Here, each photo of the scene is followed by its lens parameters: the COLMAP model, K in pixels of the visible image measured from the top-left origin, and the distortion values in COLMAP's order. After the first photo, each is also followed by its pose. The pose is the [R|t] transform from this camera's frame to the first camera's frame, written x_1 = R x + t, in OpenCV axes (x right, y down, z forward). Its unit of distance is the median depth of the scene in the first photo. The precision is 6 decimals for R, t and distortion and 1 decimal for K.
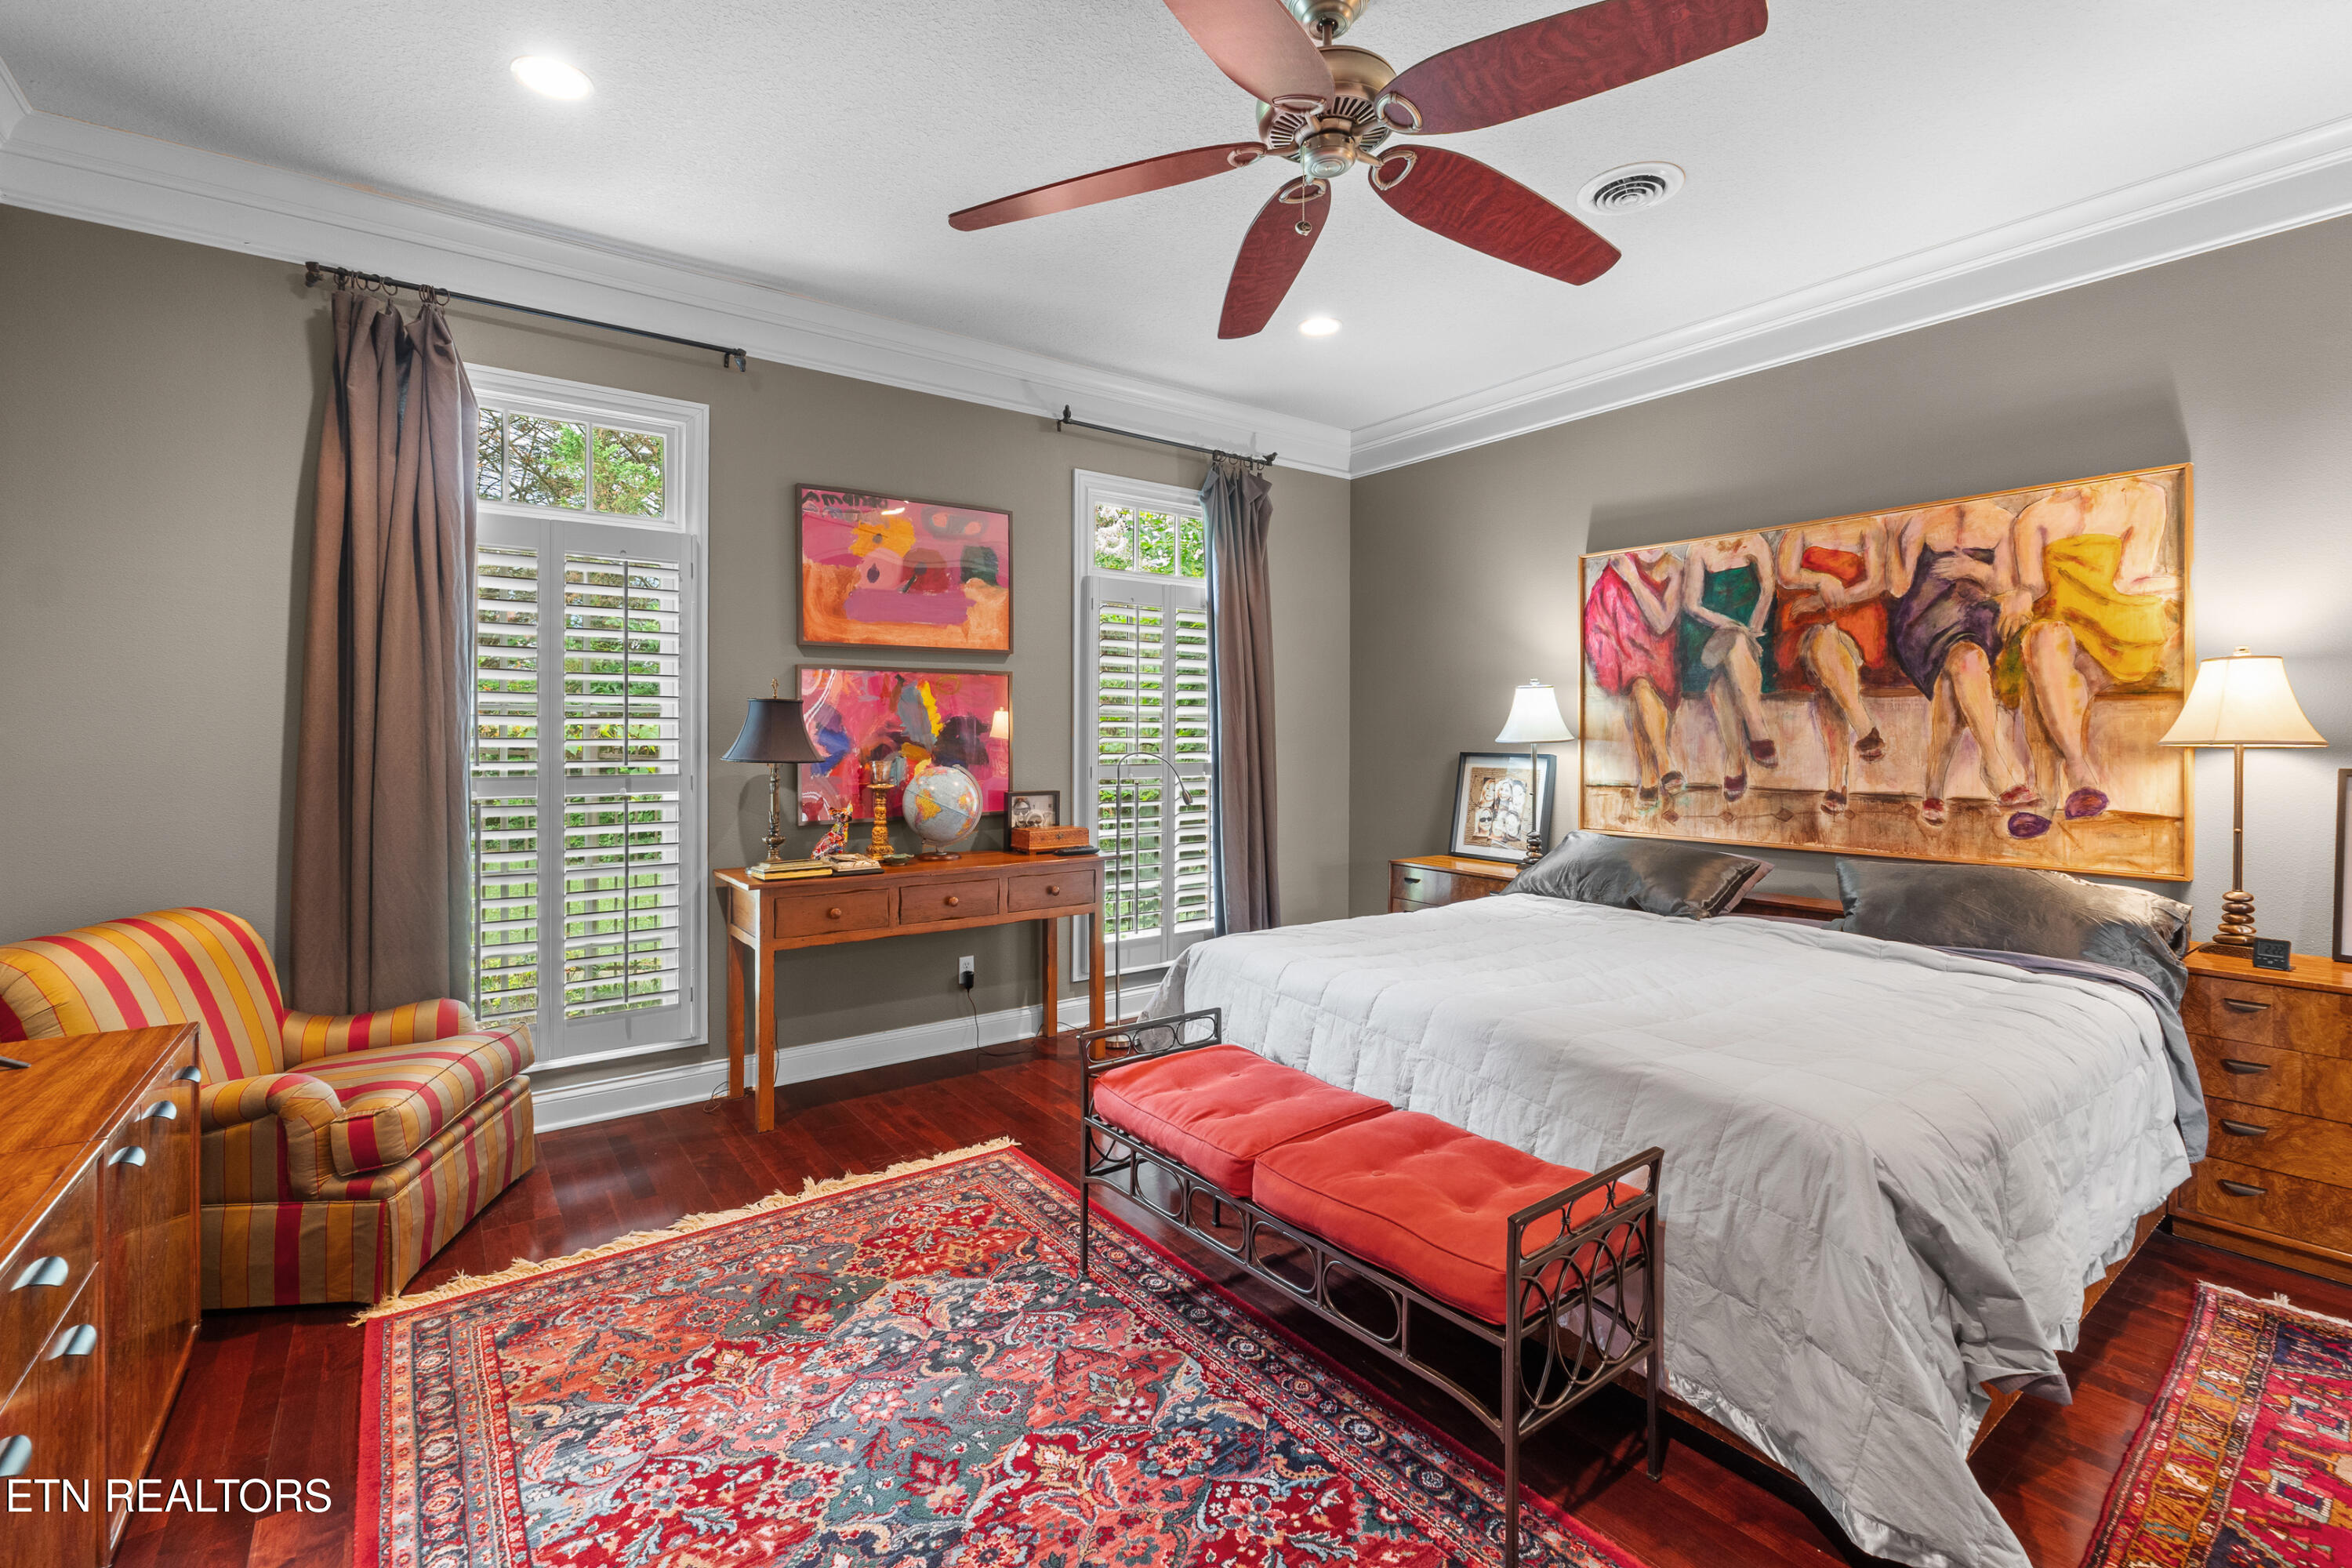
lens RADIAL K [[1038.7, 0, 1162.8], [0, 1038.7, 743.5], [0, 0, 1]] dist [-0.001325, -0.000033]
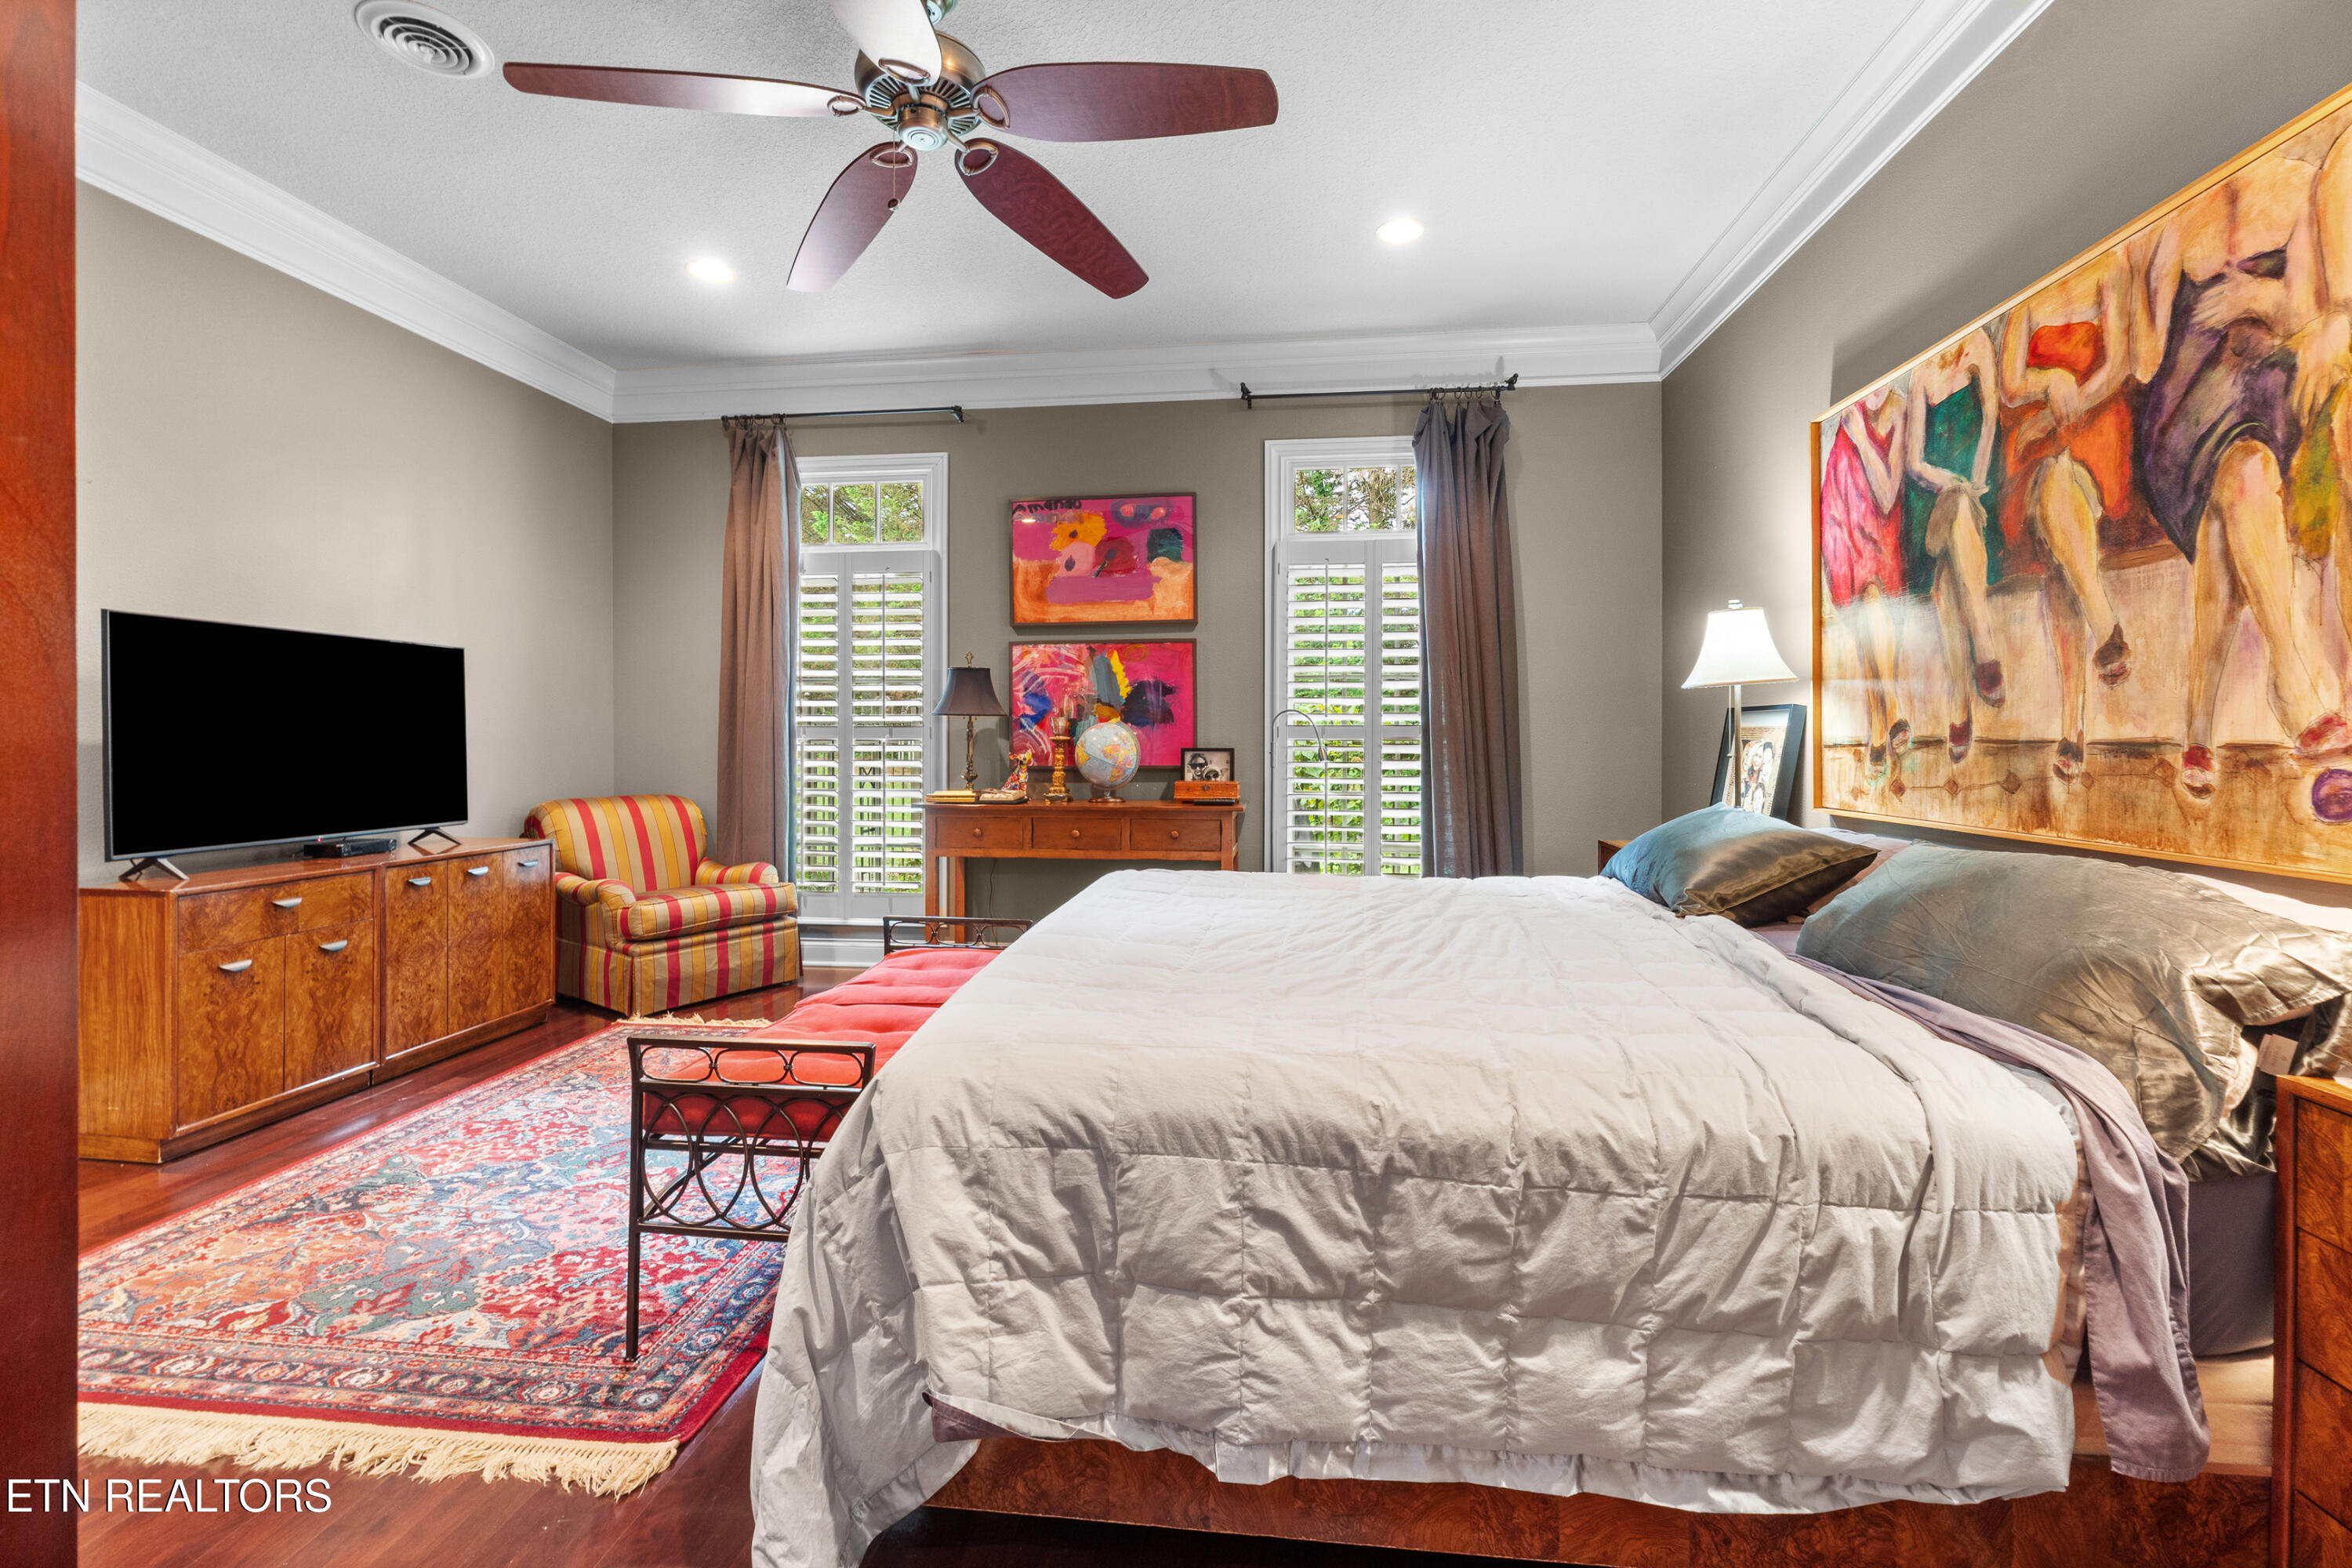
lens RADIAL K [[1004.4, 0, 1176.6], [0, 1004.4, 745.4], [0, 0, 1]] dist [-0.000488, -0.000280]
pose [[0.730705, 0.004495, -0.682679, 0.675786], [-0.006830, 0.999976, -0.000727, 0.053343], [0.682659, 0.005194, 0.730718, 0.254551]]
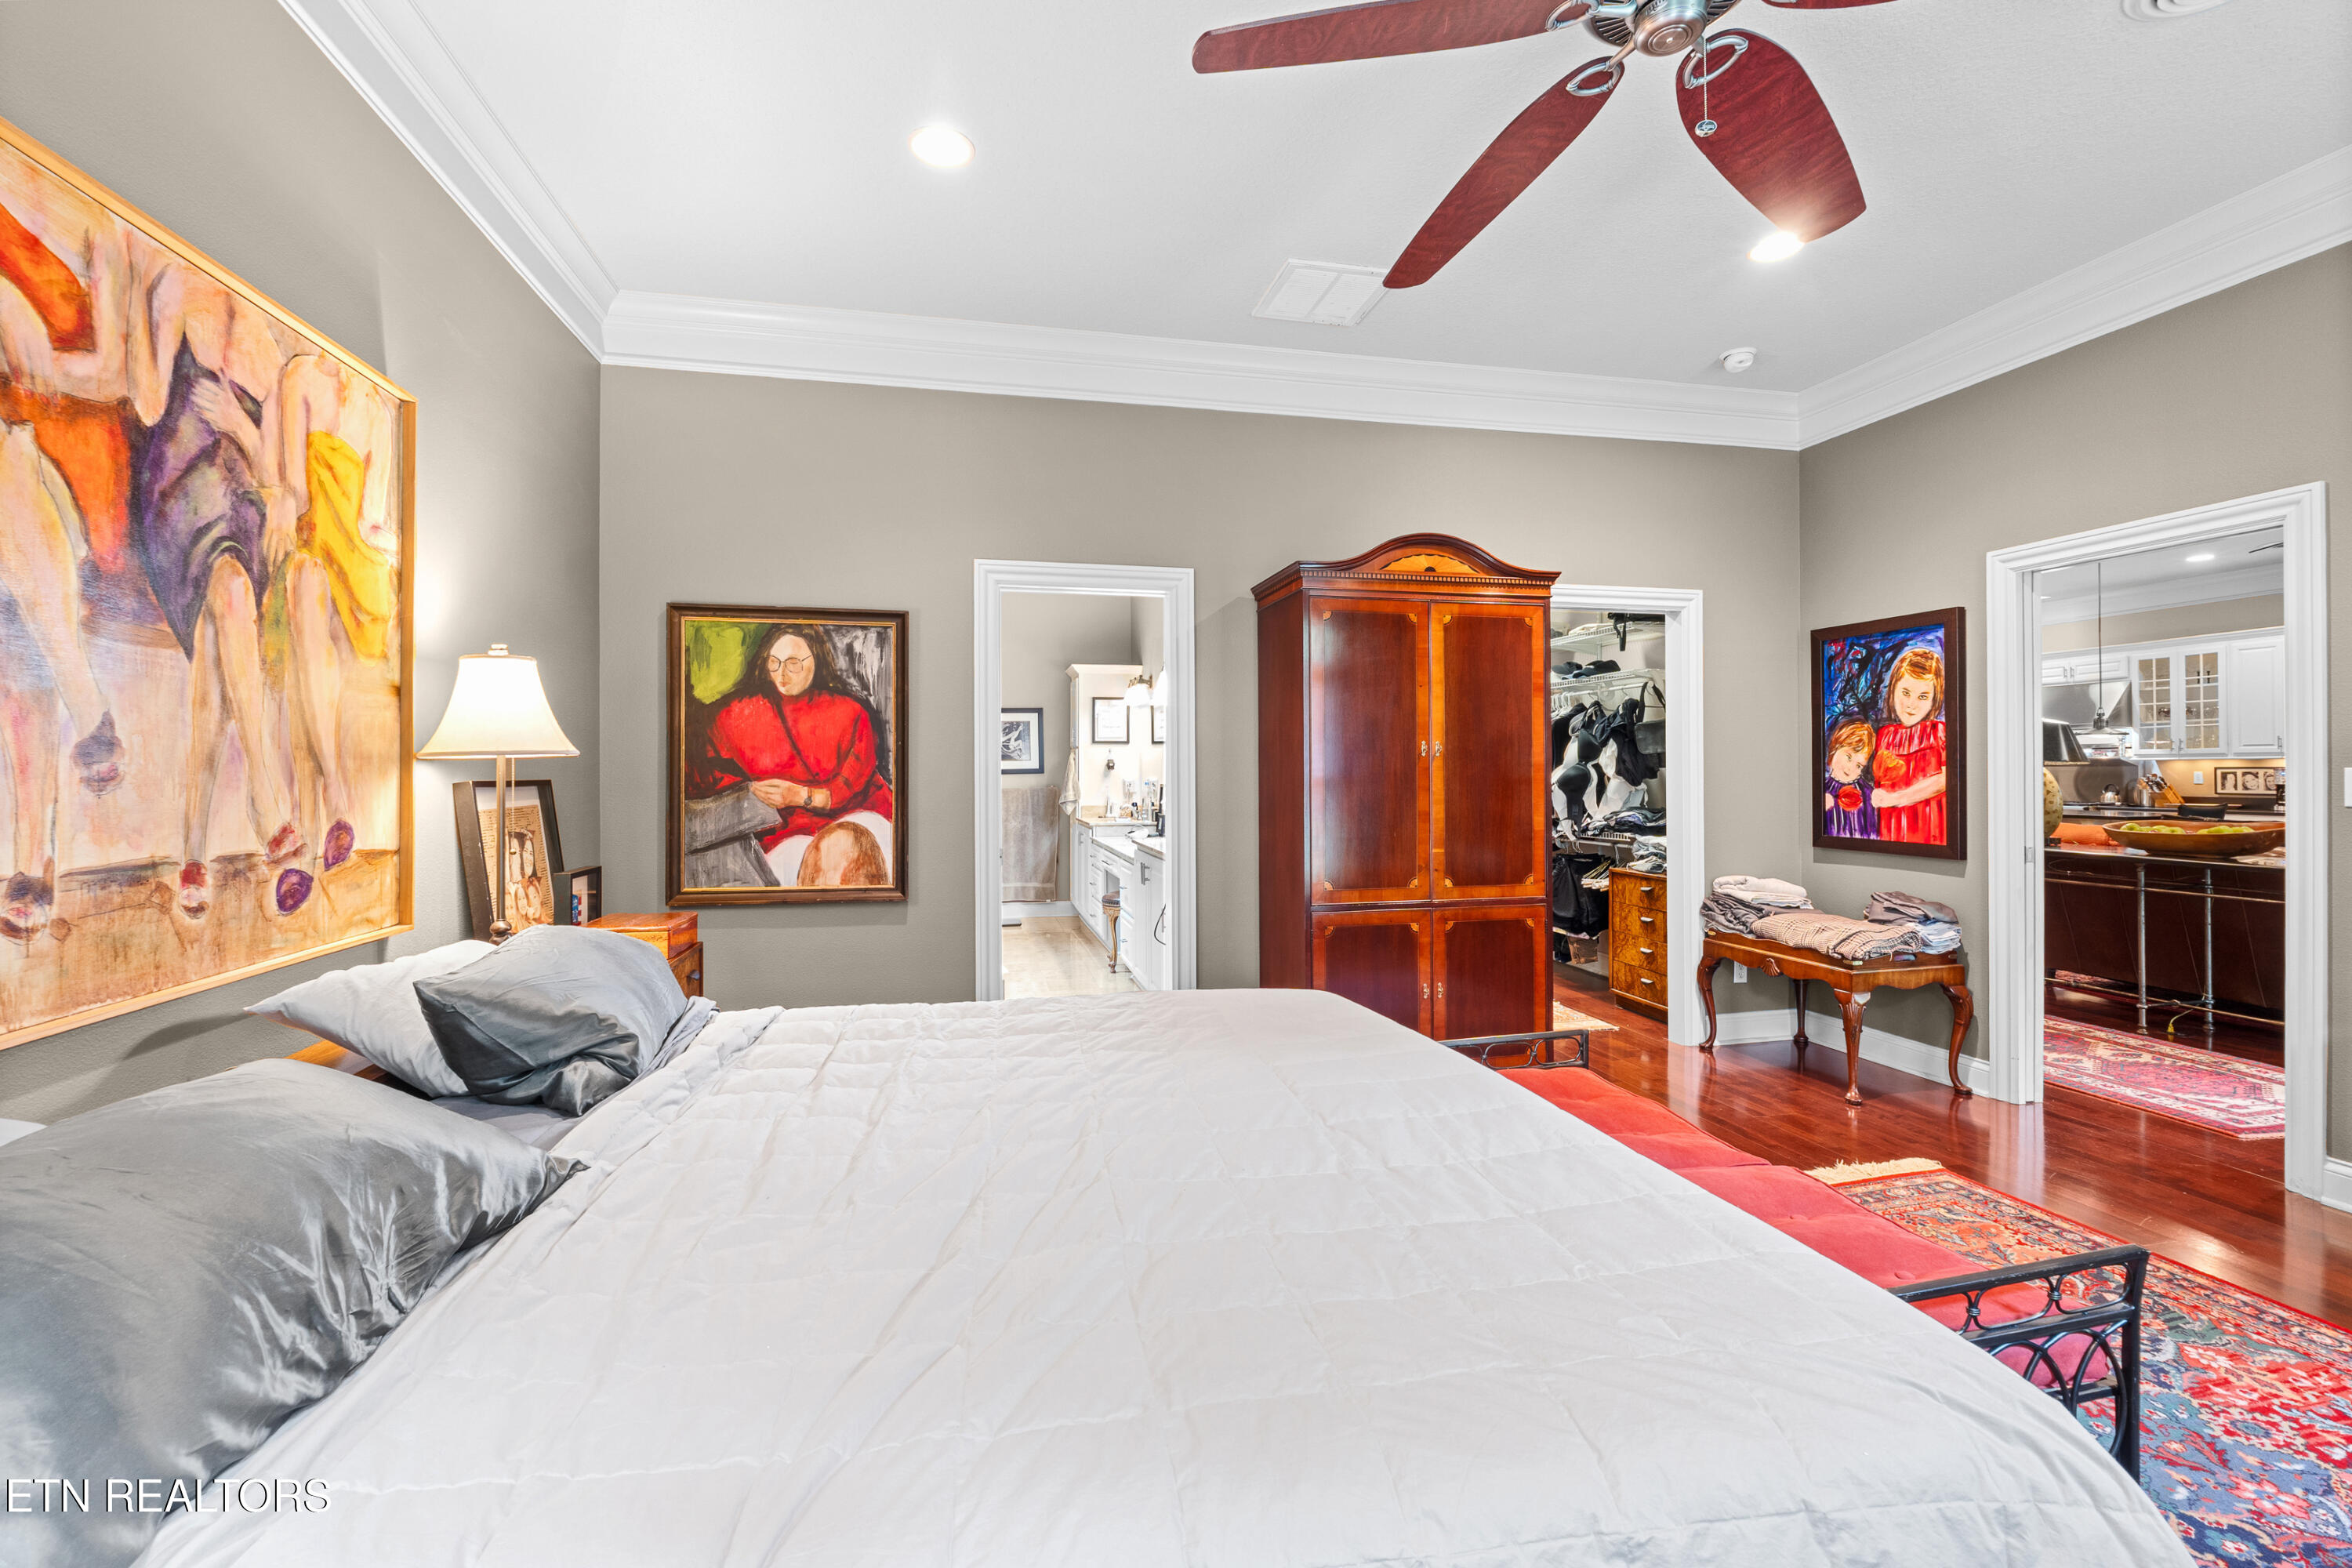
lens RADIAL K [[985.6, 0, 1177.0], [0, 985.6, 771.0], [0, 0, 1]] dist [-0.005858, -0.000114]
pose [[-0.913615, 0.003970, 0.406561, 0.125587], [0.009071, 0.999902, 0.010620, 0.008434], [-0.406479, 0.013390, -0.913562, 1.170820]]
